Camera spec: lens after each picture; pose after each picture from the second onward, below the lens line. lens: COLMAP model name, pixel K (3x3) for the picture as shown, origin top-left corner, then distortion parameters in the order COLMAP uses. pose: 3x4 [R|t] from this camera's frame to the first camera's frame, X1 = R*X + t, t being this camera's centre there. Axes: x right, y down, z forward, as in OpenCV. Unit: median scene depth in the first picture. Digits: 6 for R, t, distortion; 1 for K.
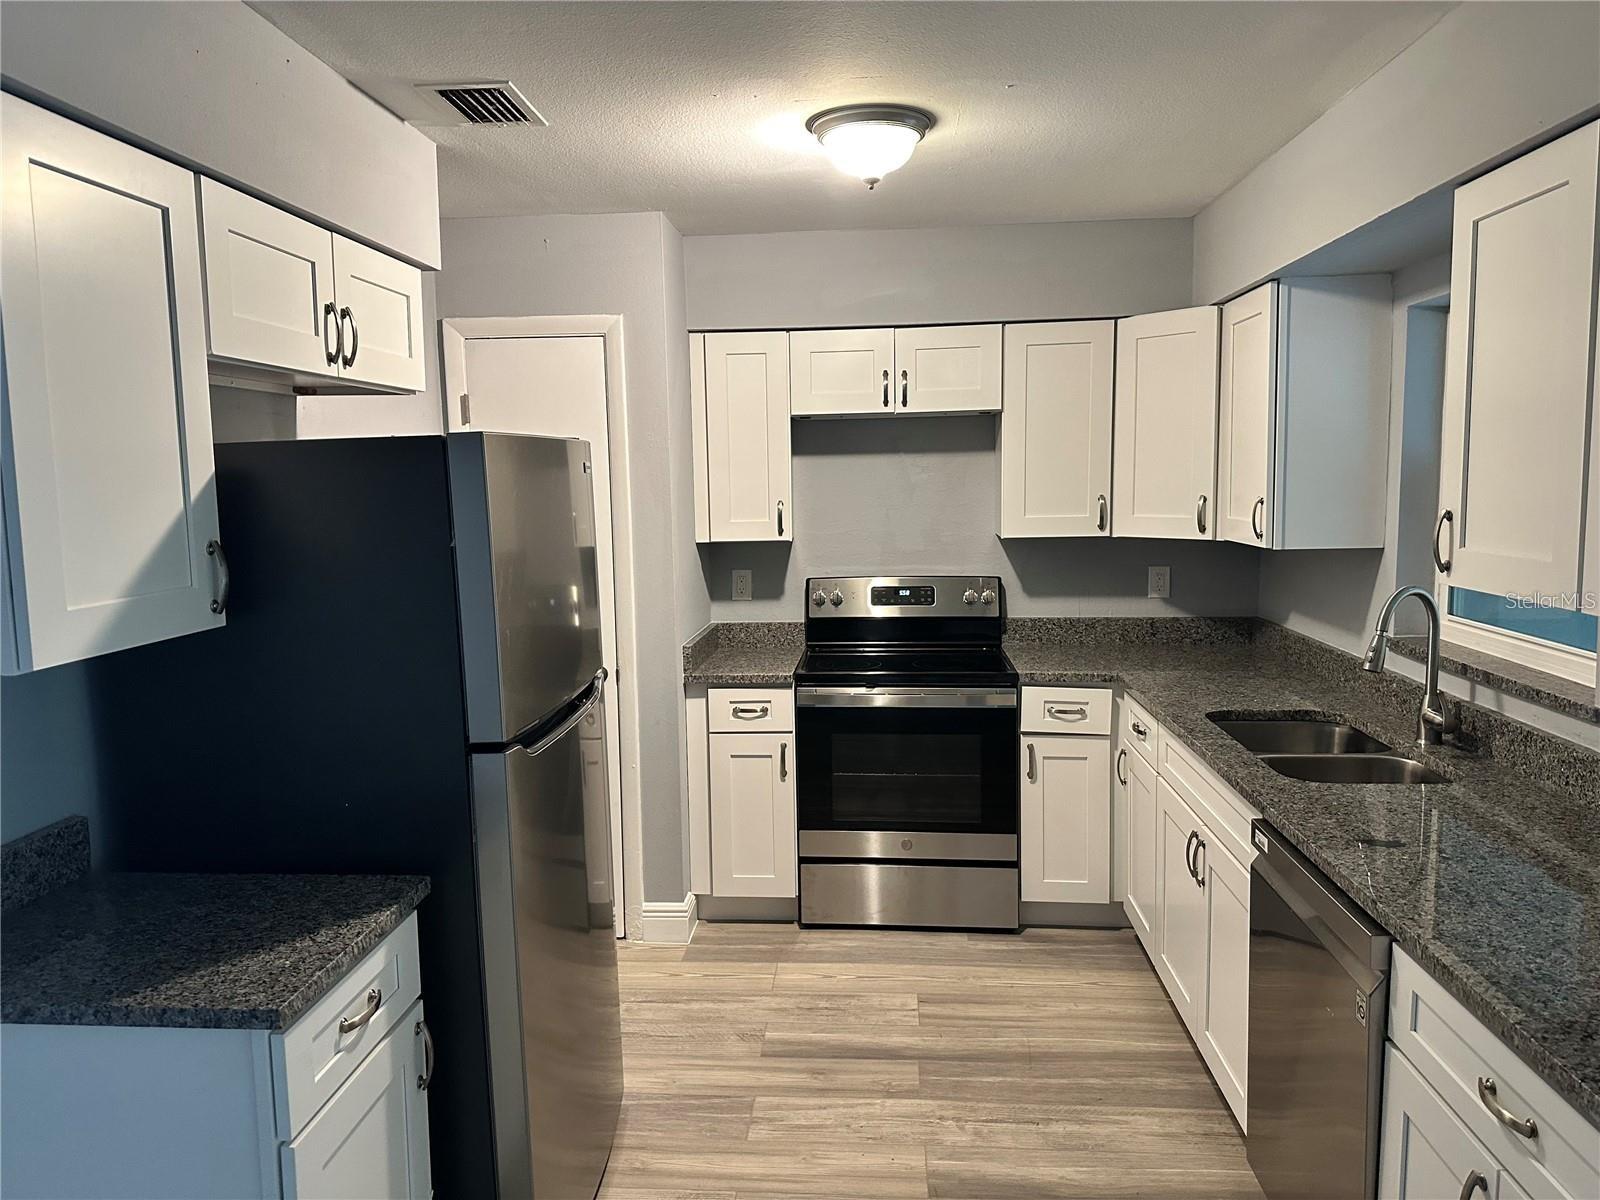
lens RADIAL K [[1108.0, 0, 807.1], [0, 1108.0, 591.1], [0, 0, 1]] dist [0.014674, -0.033641]
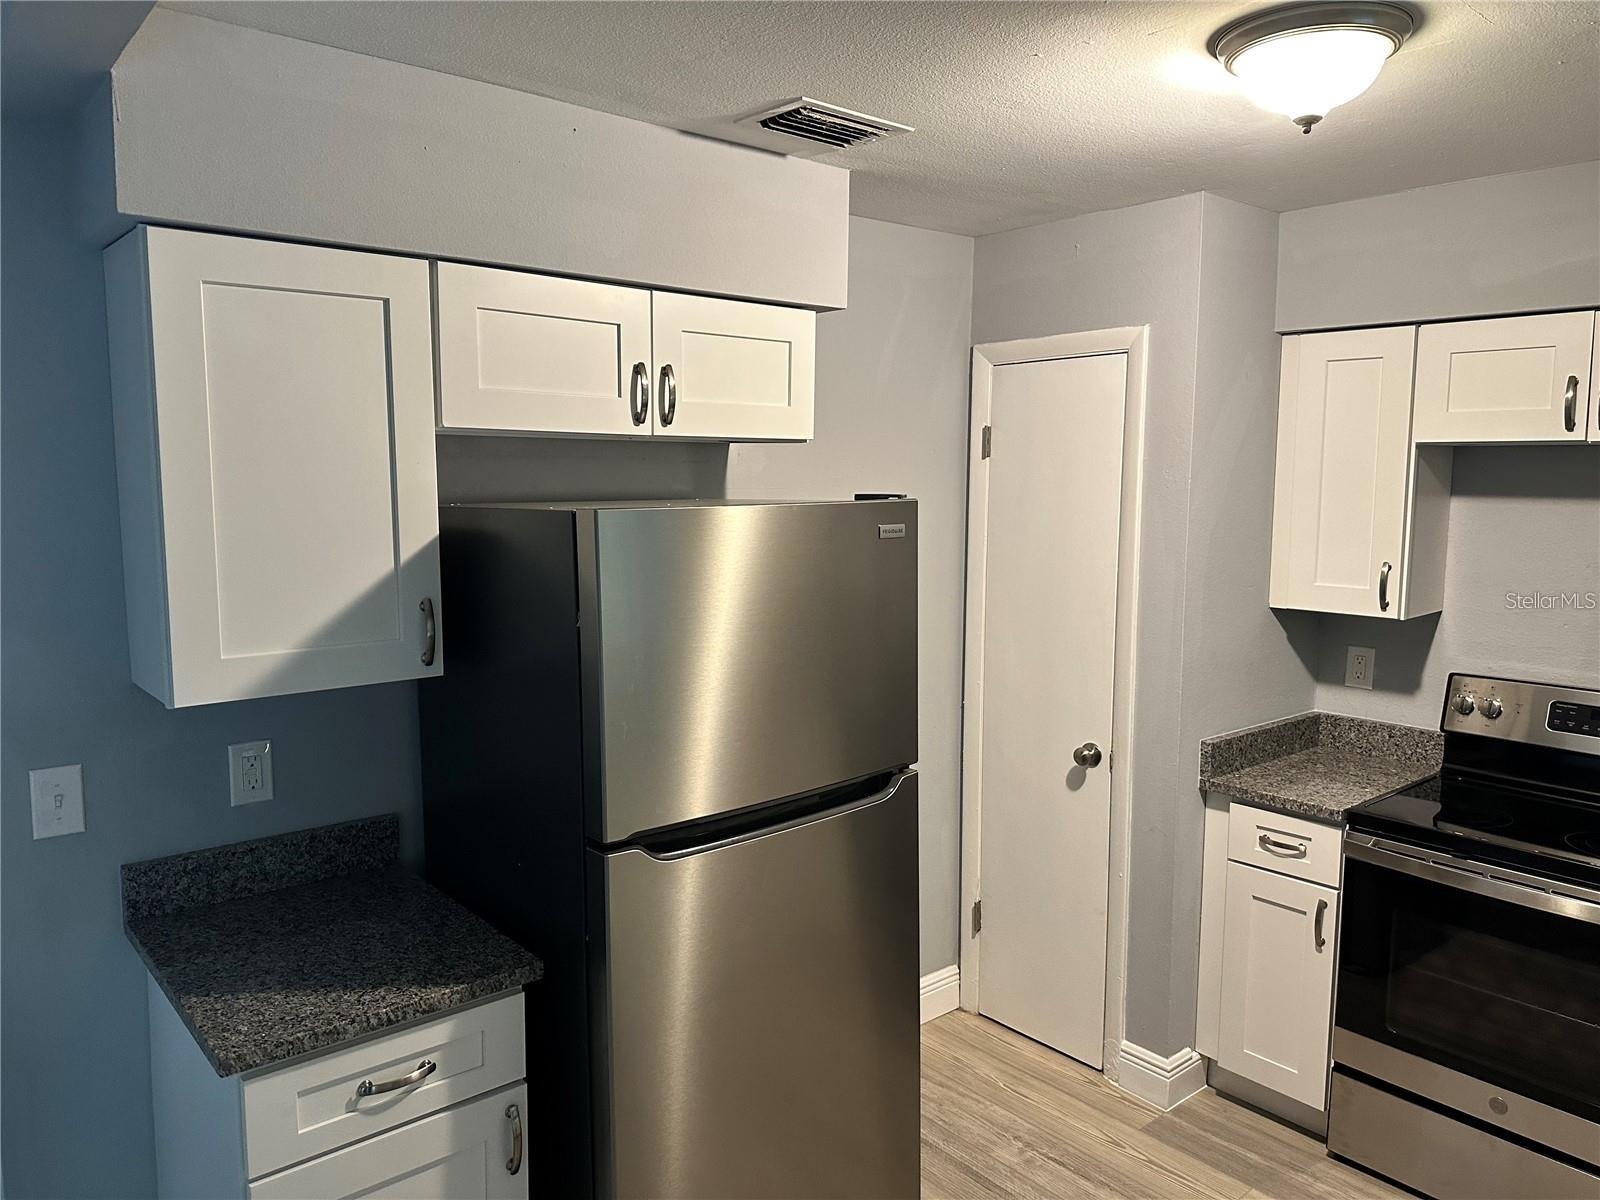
lens RADIAL K [[1108.0, 0, 791.0], [0, 1108.0, 599.5], [0, 0, 1]] dist [0.014674, -0.033641]
pose [[0.691536, 0.098656, -0.715573, 0.239320], [-0.089191, 0.994711, 0.050947, -0.064325], [0.716814, 0.028591, 0.696678, 0.239719]]
